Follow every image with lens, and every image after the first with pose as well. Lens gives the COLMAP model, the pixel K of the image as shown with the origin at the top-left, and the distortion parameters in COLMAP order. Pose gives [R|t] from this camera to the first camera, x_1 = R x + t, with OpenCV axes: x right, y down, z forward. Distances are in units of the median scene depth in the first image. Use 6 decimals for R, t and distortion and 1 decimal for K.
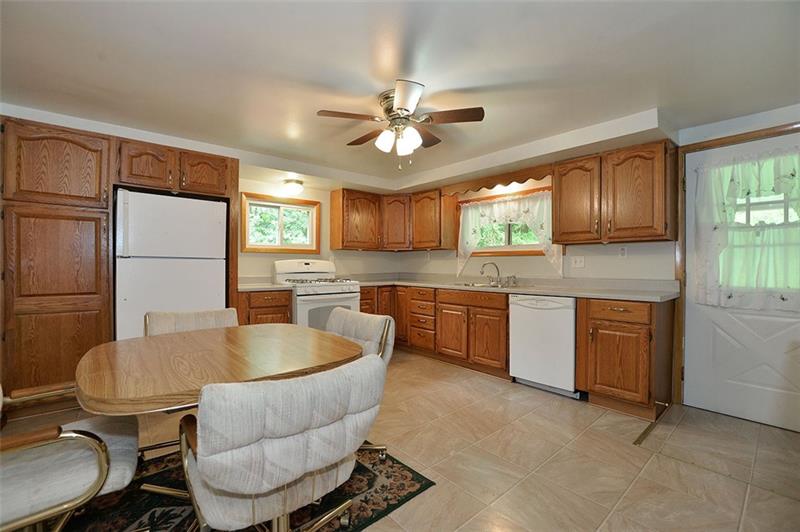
lens RADIAL K [[353.9, 0, 398.3], [0, 353.9, 267.0], [0, 0, 1]] dist [-0.066932, 0.021999]
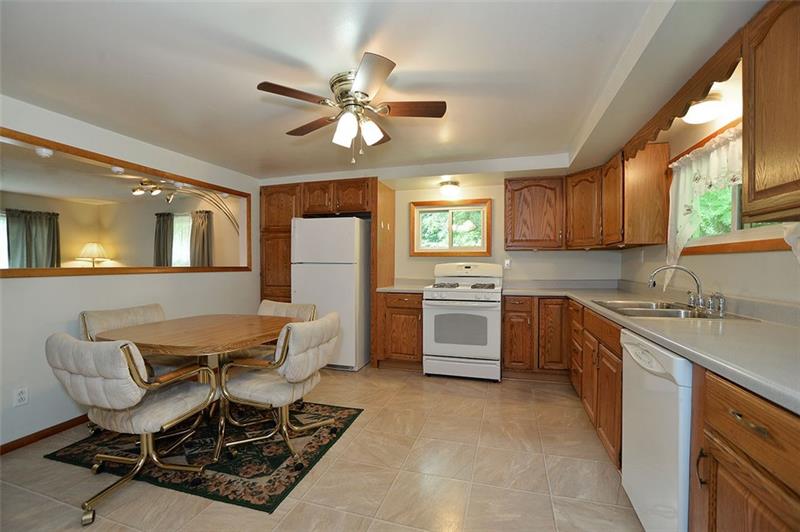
lens RADIAL K [[353.9, 0, 398.3], [0, 353.9, 267.0], [0, 0, 1]] dist [-0.066932, 0.021999]
pose [[0.523451, 0.003281, -0.852049, 0.695253], [-0.006589, 0.999978, -0.000197, -0.013134], [0.852030, 0.005717, 0.523461, 0.541311]]
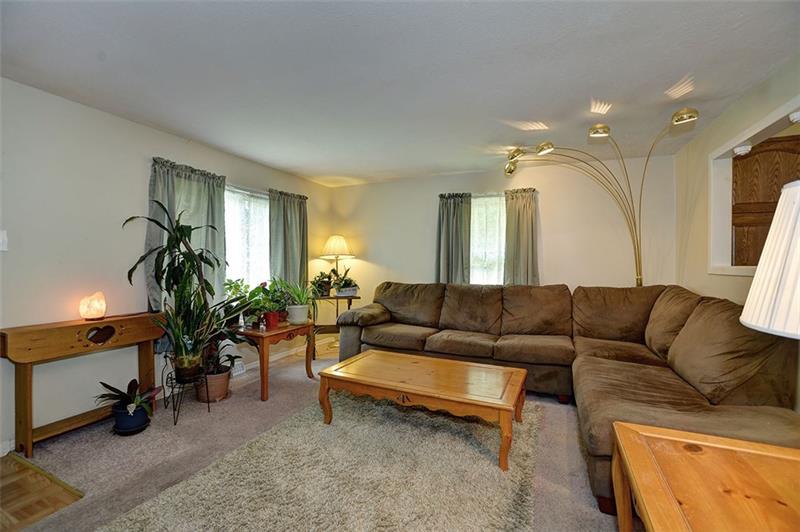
lens RADIAL K [[353.9, 0, 398.3], [0, 353.9, 267.0], [0, 0, 1]] dist [-0.066932, 0.021999]
pose [[0.433296, 0.003907, -0.901243, -0.492663], [-0.003488, 0.999990, 0.002658, -0.007279], [0.901245, 0.001992, 0.433306, -0.469008]]
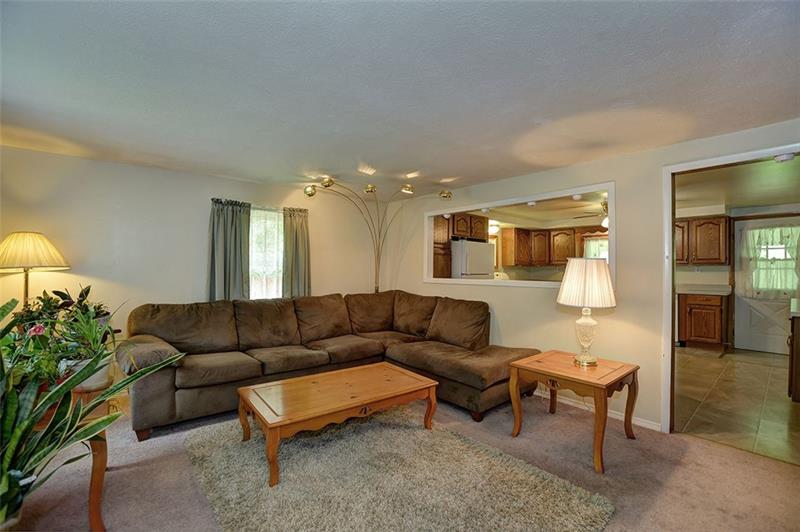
lens RADIAL K [[353.9, 0, 398.3], [0, 353.9, 267.0], [0, 0, 1]] dist [-0.066932, 0.021999]
pose [[0.999999, -0.000159, 0.001217, -1.122381], [0.000171, 0.999951, -0.009882, -0.047749], [-0.001215, 0.009882, 0.999950, -0.969703]]
